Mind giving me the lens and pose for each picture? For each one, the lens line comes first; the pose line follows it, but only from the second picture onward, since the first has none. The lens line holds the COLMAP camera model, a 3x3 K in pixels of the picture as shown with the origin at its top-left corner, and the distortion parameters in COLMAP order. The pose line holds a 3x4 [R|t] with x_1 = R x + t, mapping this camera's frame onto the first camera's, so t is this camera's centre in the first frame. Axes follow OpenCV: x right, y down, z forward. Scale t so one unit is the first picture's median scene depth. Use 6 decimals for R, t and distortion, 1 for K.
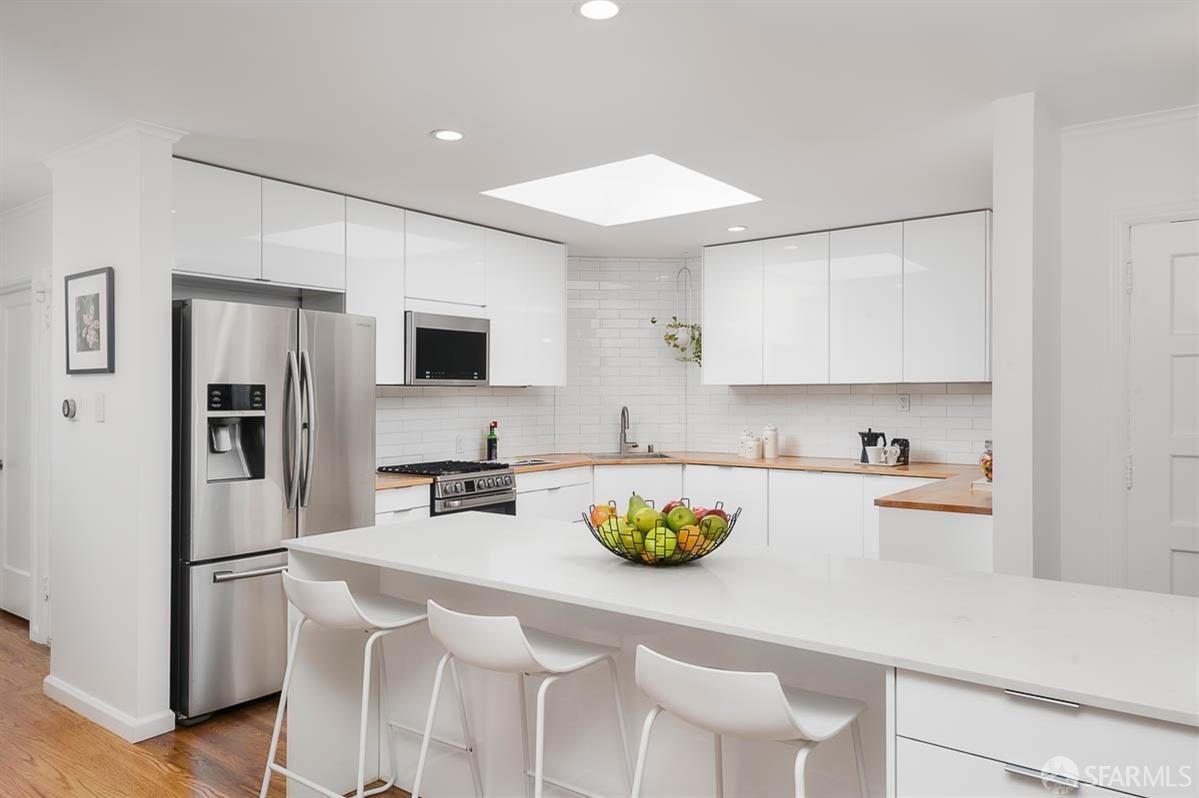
lens RADIAL K [[844.3, 0, 599.5], [0, 844.3, 399.0], [0, 0, 1]] dist [0.005007, 0.000544]
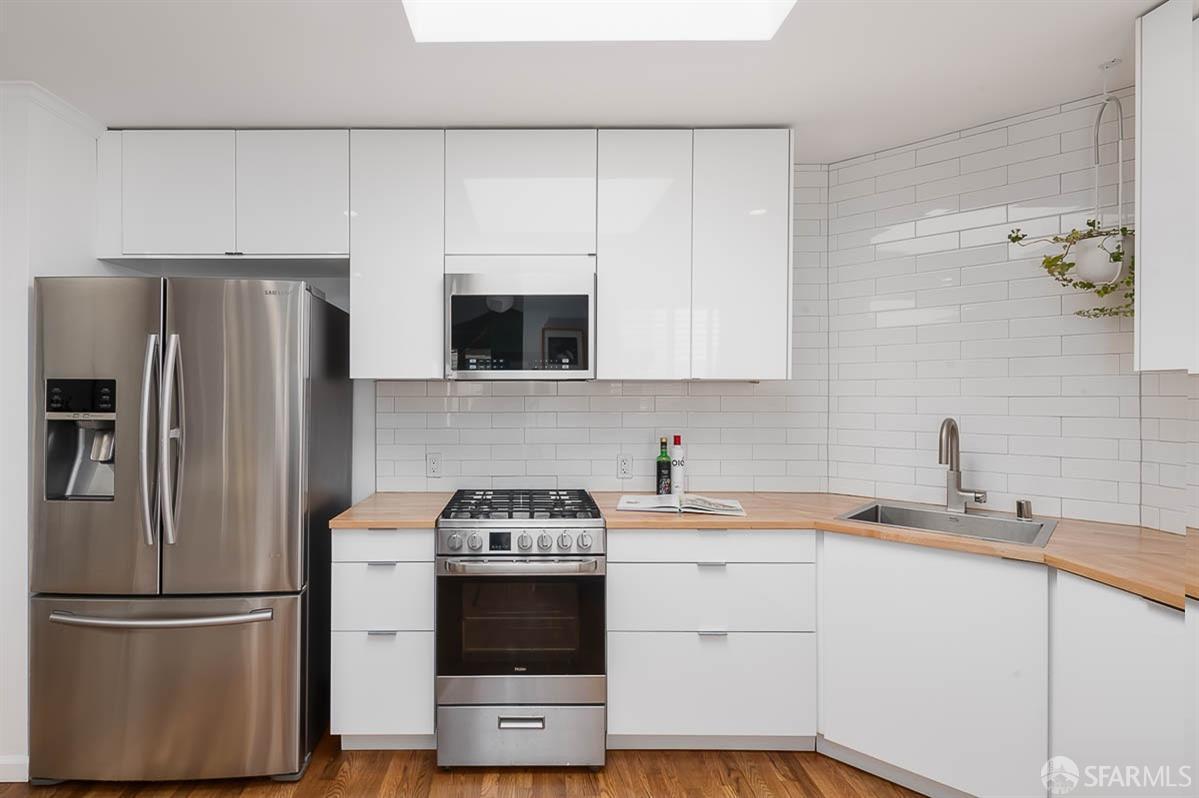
lens RADIAL K [[580.5, 0, 599.5], [0, 580.5, 399.0], [0, 0, 1]] dist [-0.004520, -0.000399]
pose [[0.609889, 0.007071, -0.792455, 0.227469], [-0.006308, 0.999972, 0.004069, -0.003128], [0.792462, 0.002517, 0.609917, 0.798755]]
